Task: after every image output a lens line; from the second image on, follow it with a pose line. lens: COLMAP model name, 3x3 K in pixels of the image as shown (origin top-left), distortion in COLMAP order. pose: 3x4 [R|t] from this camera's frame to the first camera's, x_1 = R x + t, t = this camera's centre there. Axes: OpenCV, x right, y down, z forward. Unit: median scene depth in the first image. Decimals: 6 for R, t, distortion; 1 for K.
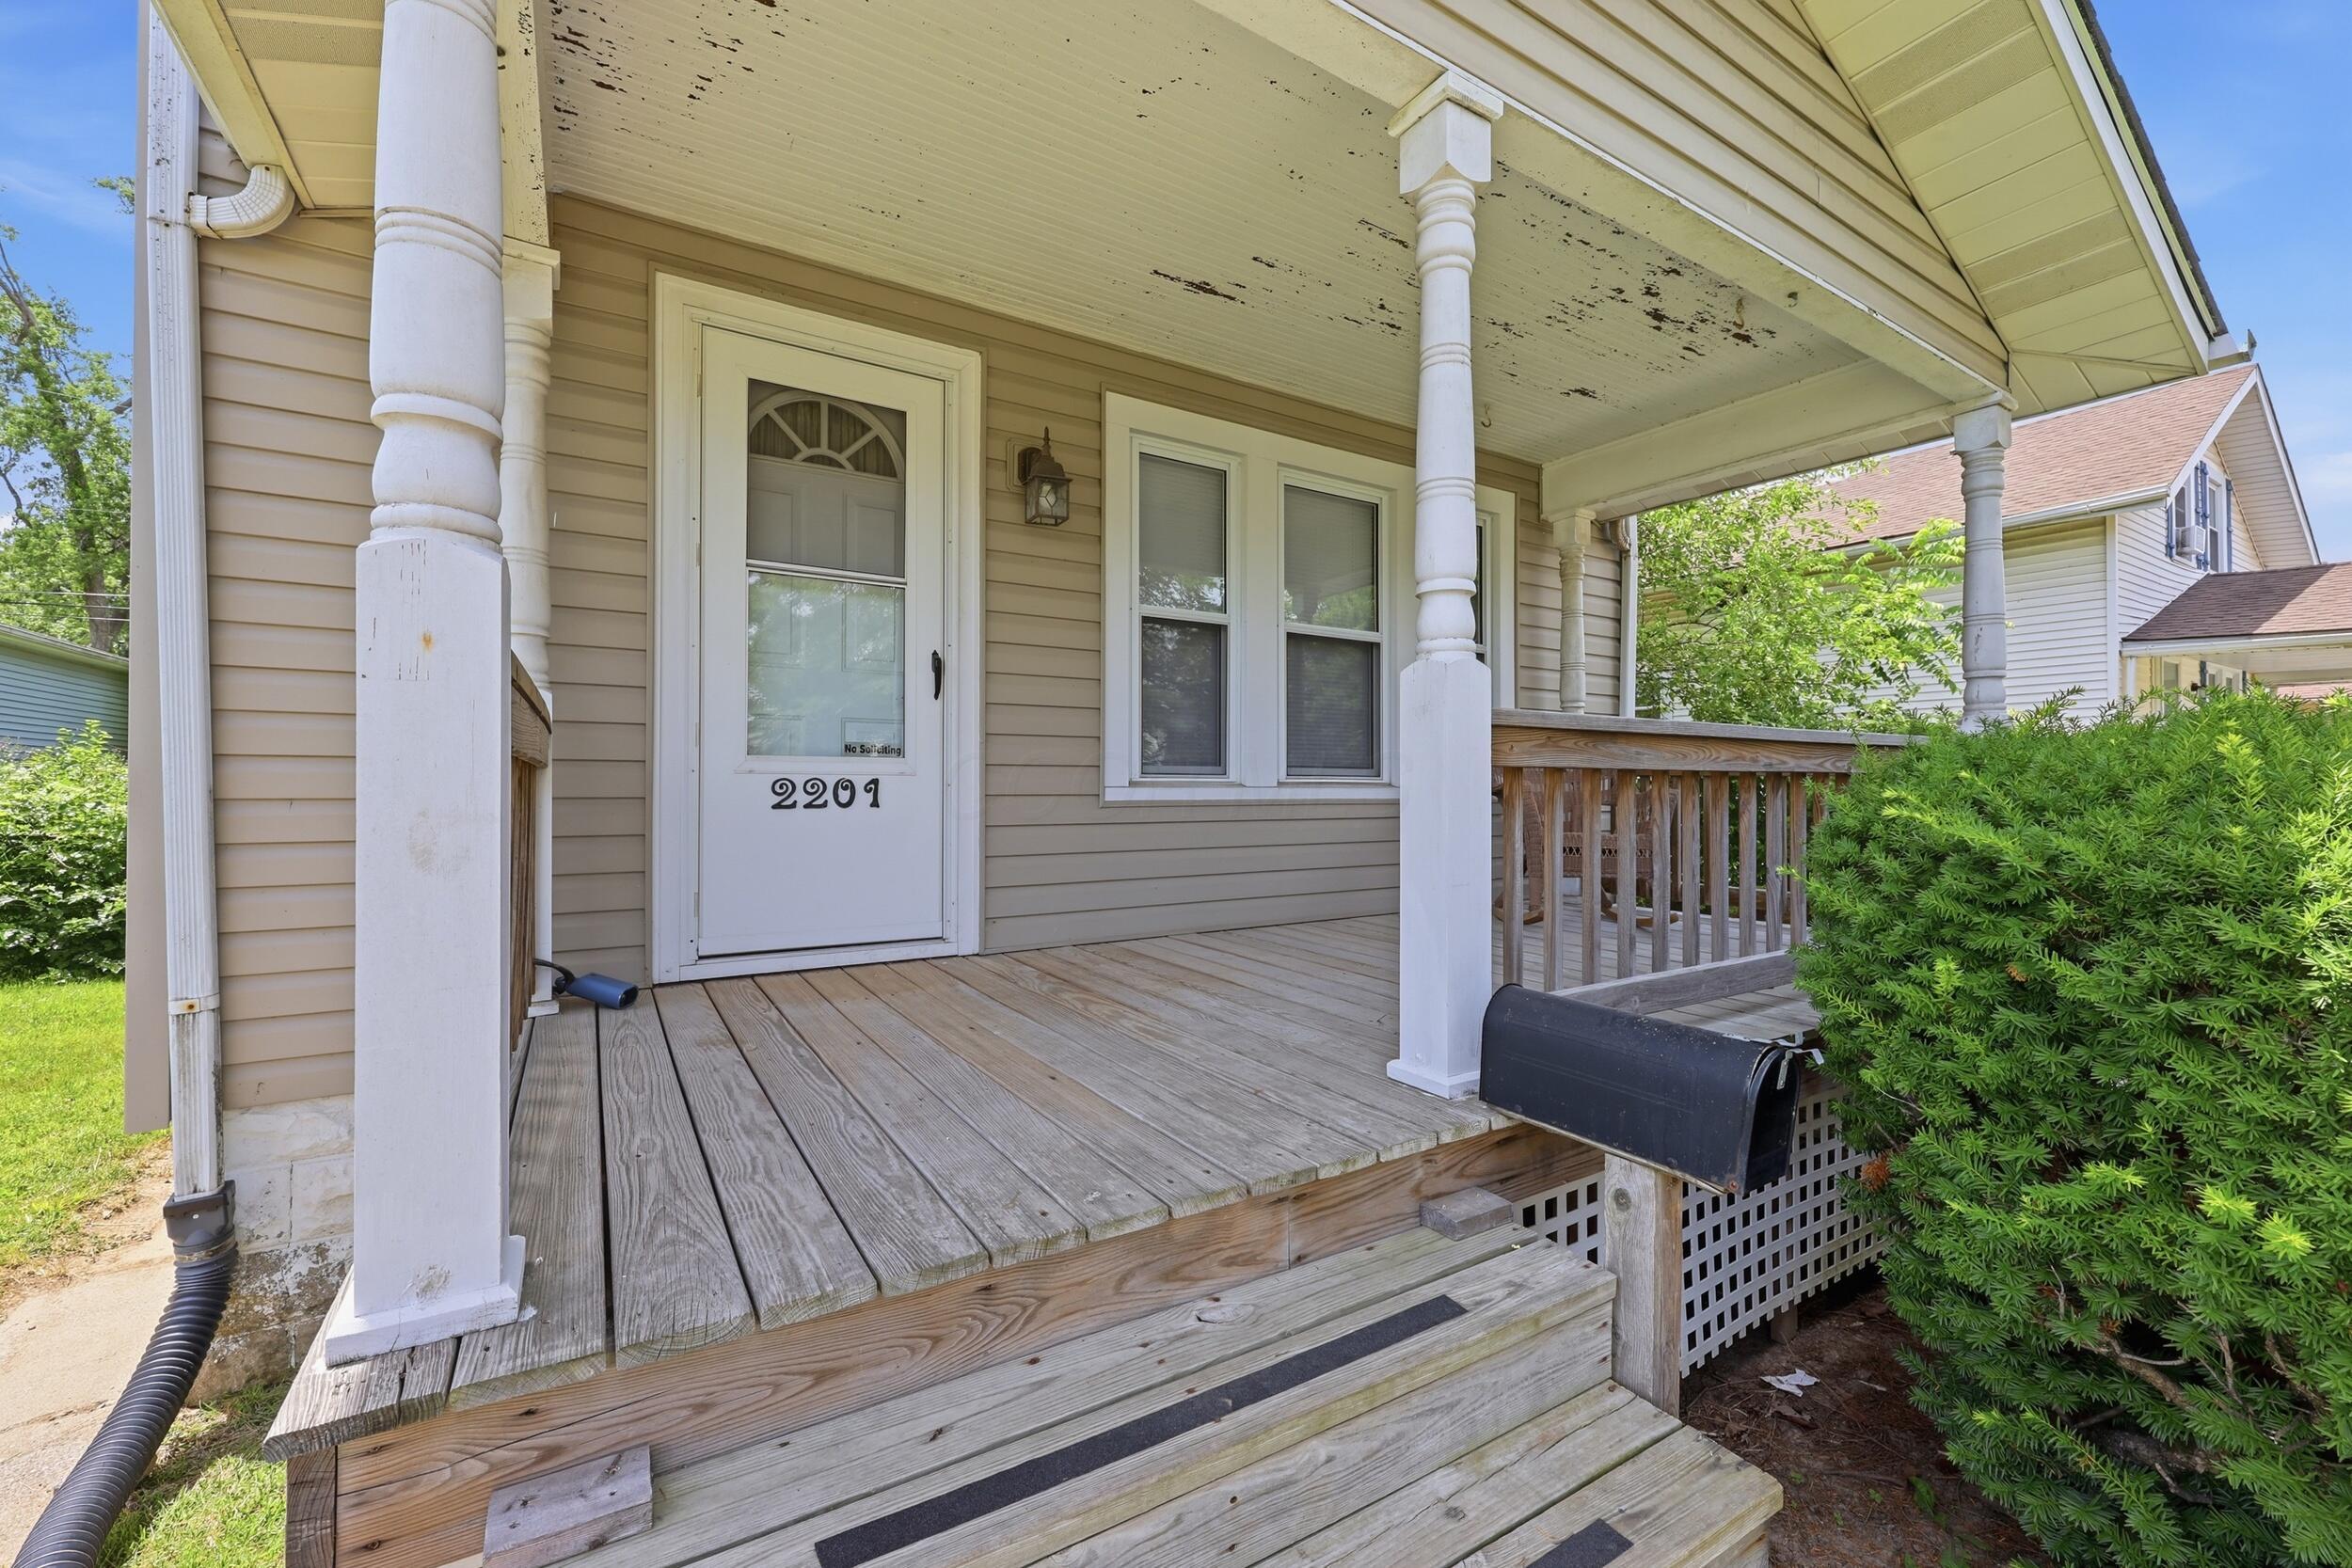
lens RADIAL K [[952.2, 0, 1215.4], [0, 952.2, 774.3], [0, 0, 1]] dist [-0.000439, -0.000102]
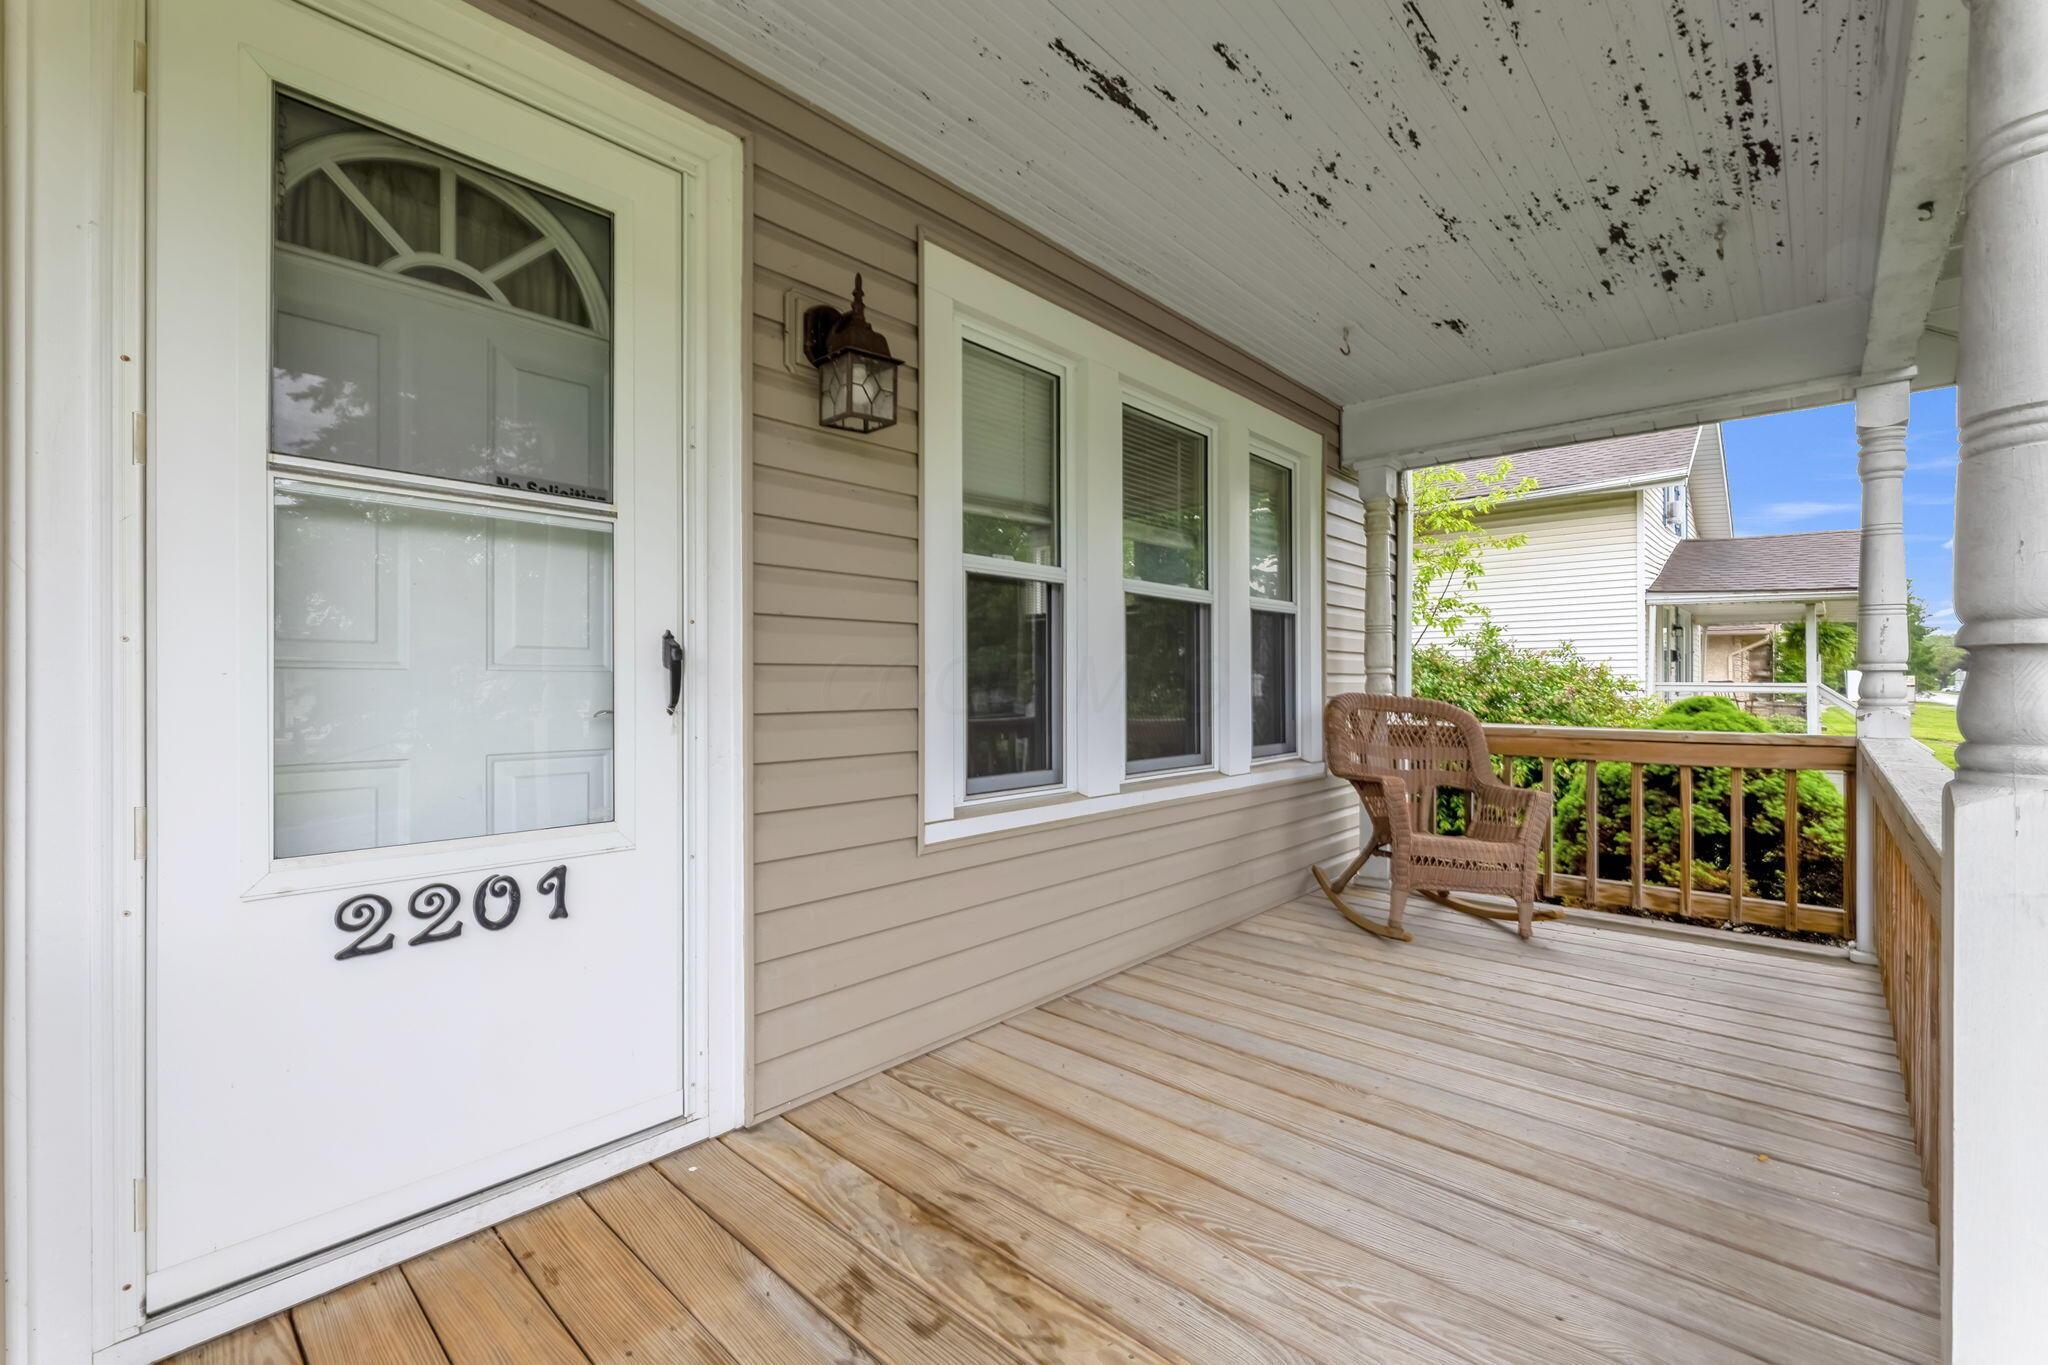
lens RADIAL K [[829.2, 0, 1058.3], [0, 829.2, 674.0], [0, 0, 1]] dist [-0.000439, -0.000102]
pose [[0.962088, -0.004246, 0.272705, -0.199249], [0.003252, 0.999986, 0.004098, -0.102867], [-0.272719, -0.003056, 0.962089, 0.435419]]
